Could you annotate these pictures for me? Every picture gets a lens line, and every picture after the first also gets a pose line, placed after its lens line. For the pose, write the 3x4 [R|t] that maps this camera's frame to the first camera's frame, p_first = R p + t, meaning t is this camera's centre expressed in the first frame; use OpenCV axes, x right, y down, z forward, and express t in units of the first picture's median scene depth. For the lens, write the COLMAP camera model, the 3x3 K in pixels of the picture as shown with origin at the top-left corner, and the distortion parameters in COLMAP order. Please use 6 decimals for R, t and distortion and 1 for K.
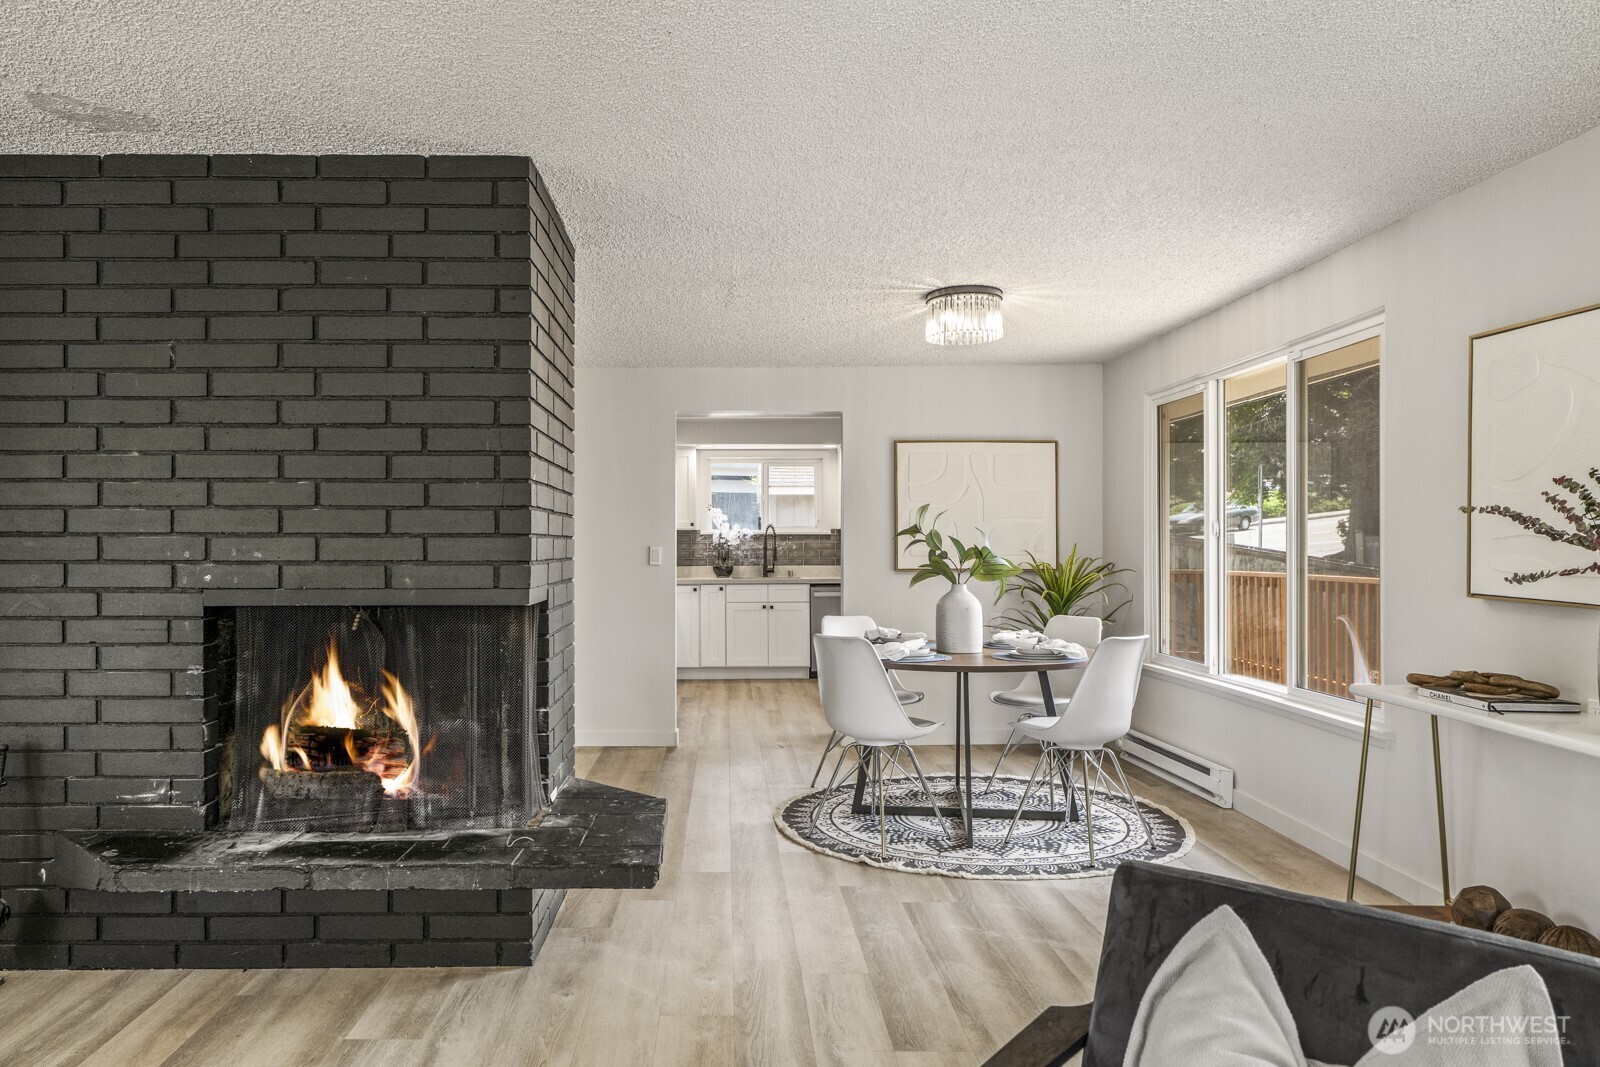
lens RADIAL K [[1073.1, 0, 800.0], [0, 1073.1, 533.5], [0, 0, 1]] dist [-0.007150, -0.002308]
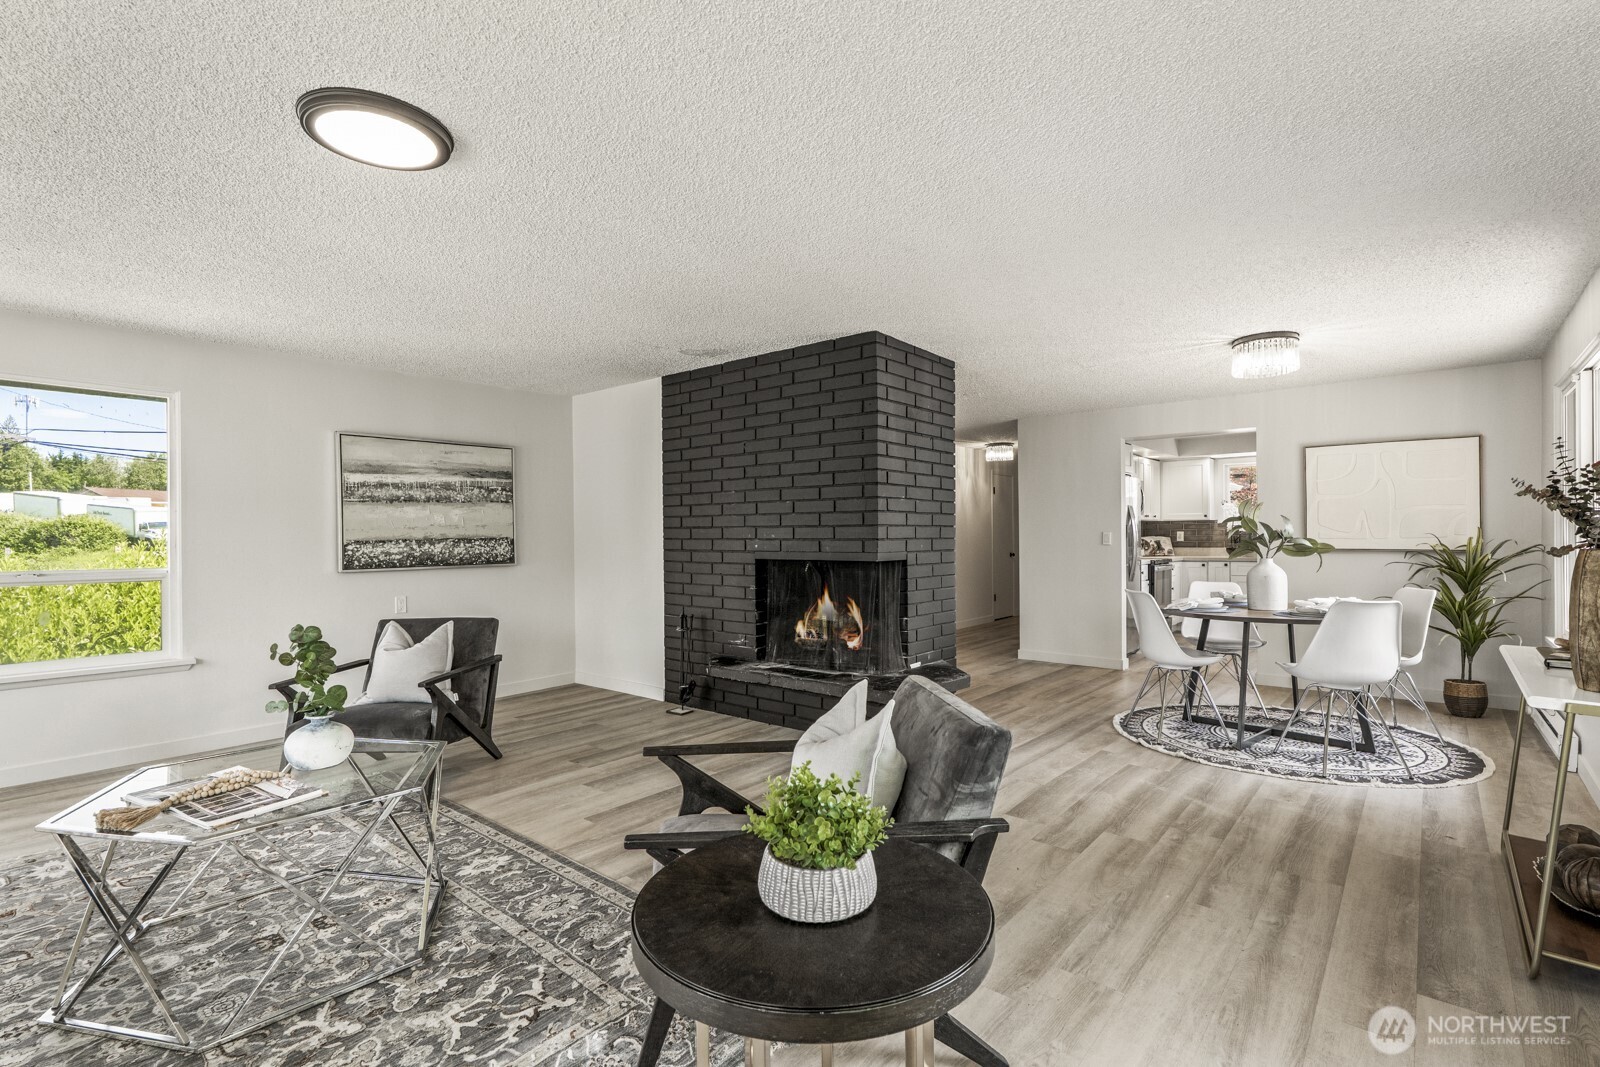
lens RADIAL K [[748.3, 0, 794.1], [0, 748.3, 537.8], [0, 0, 1]] dist [0.001346, -0.000390]
pose [[0.759477, -0.001377, -0.650532, 0.389812], [0.012132, 0.999854, 0.012048, 0.004359], [0.650421, -0.017043, 0.759383, -0.098838]]
